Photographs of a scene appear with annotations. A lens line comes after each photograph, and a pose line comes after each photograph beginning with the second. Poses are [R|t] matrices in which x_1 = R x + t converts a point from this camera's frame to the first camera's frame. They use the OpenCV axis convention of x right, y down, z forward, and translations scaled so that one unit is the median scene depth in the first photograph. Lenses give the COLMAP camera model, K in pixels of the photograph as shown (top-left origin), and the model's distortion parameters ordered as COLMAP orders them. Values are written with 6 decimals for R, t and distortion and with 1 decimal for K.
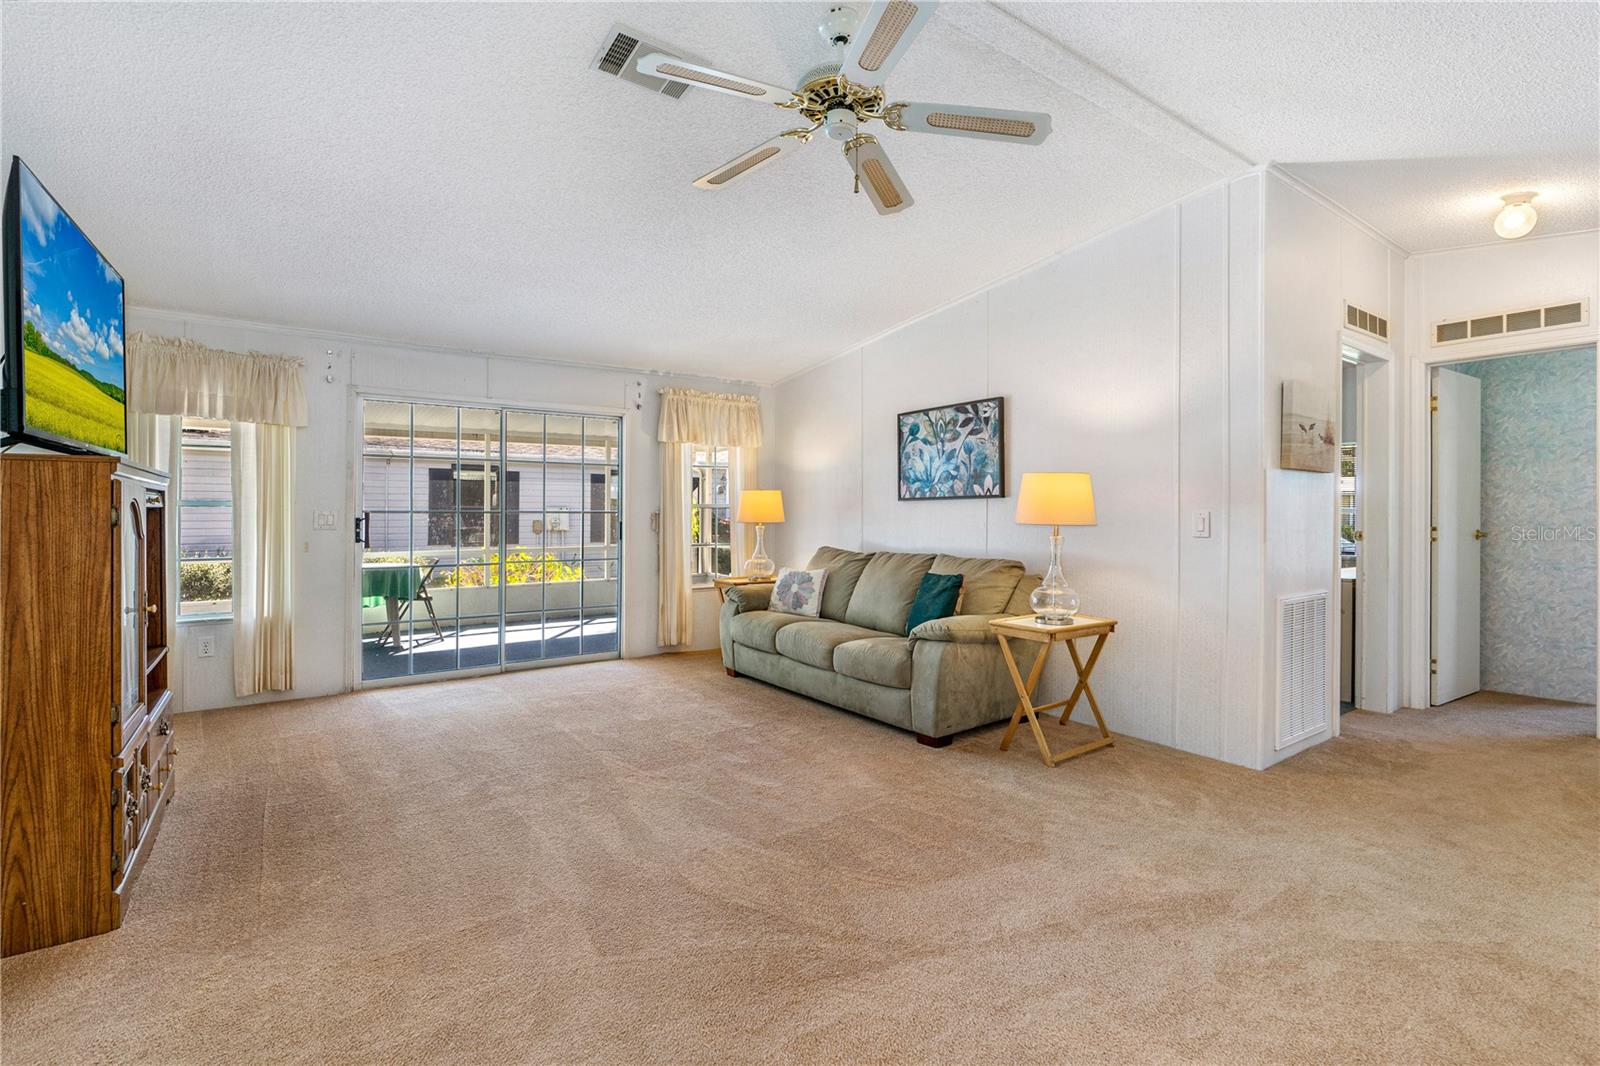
lens RADIAL K [[747.2, 0, 824.4], [0, 747.2, 513.4], [0, 0, 1]] dist [-0.002586, 0.001321]
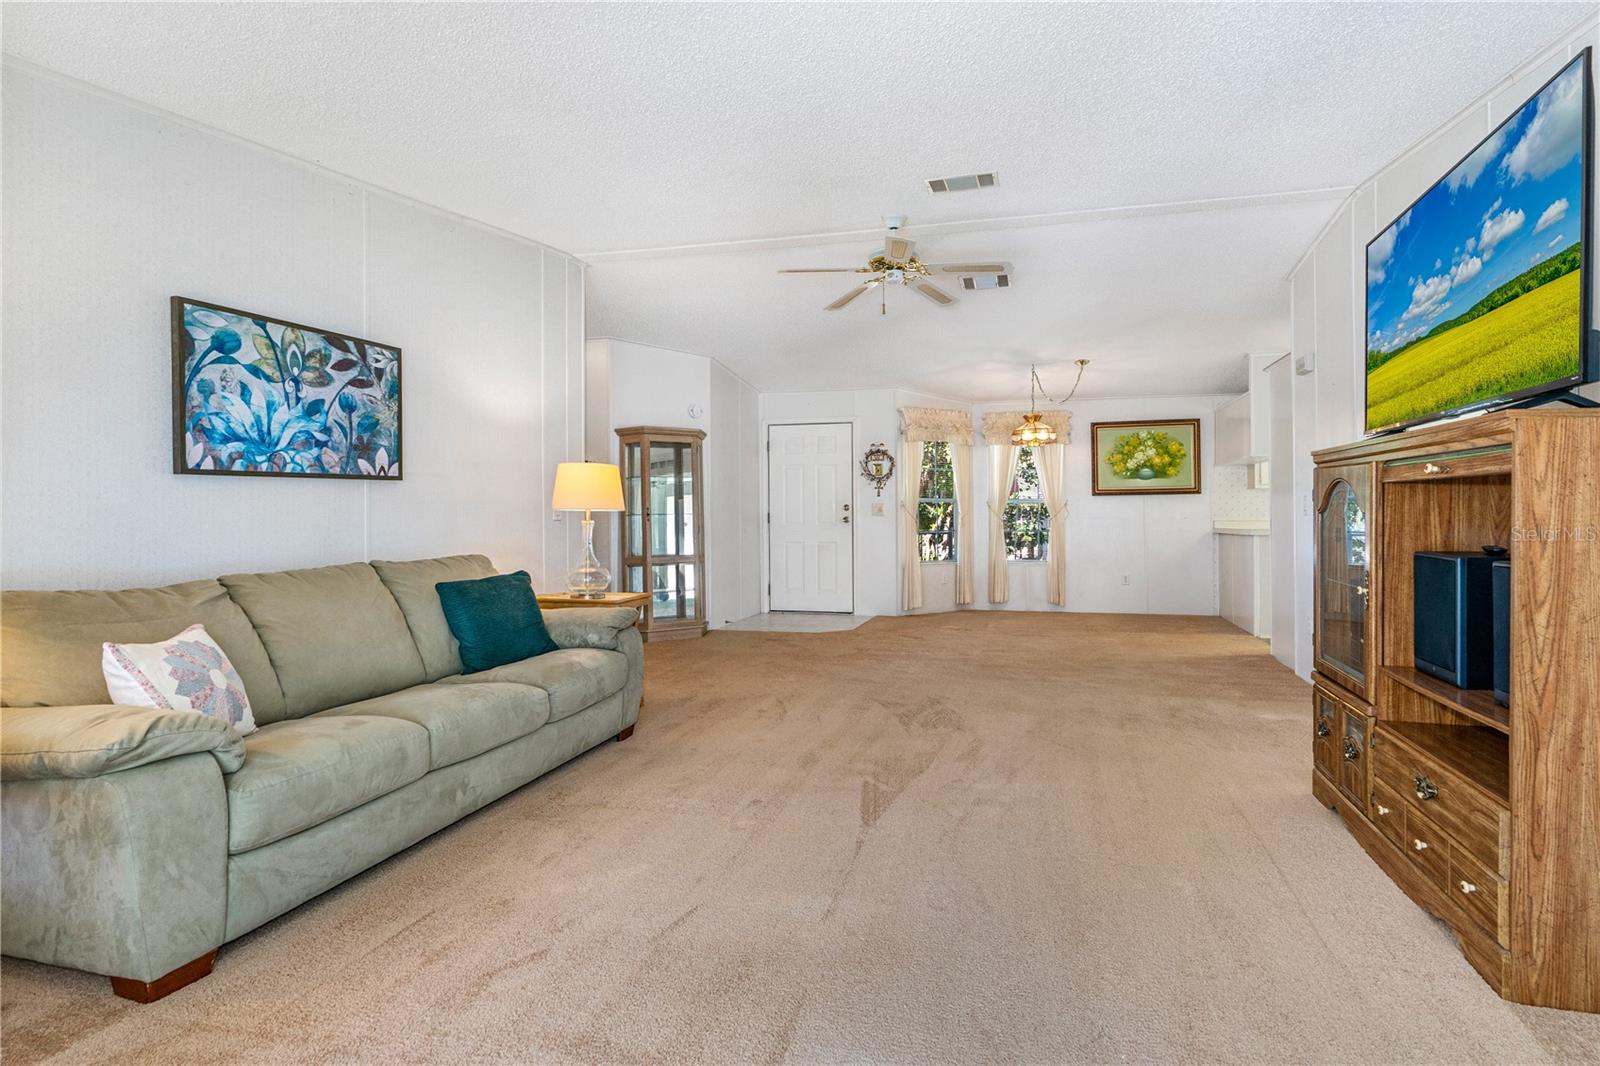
lens RADIAL K [[747.2, 0, 824.4], [0, 747.2, 513.4], [0, 0, 1]] dist [-0.002586, 0.001321]
pose [[-0.600944, -0.005989, 0.799269, -0.610604], [0.002176, 0.999956, 0.009129, 0.006624], [-0.799288, 0.007225, -0.600905, 1.064198]]
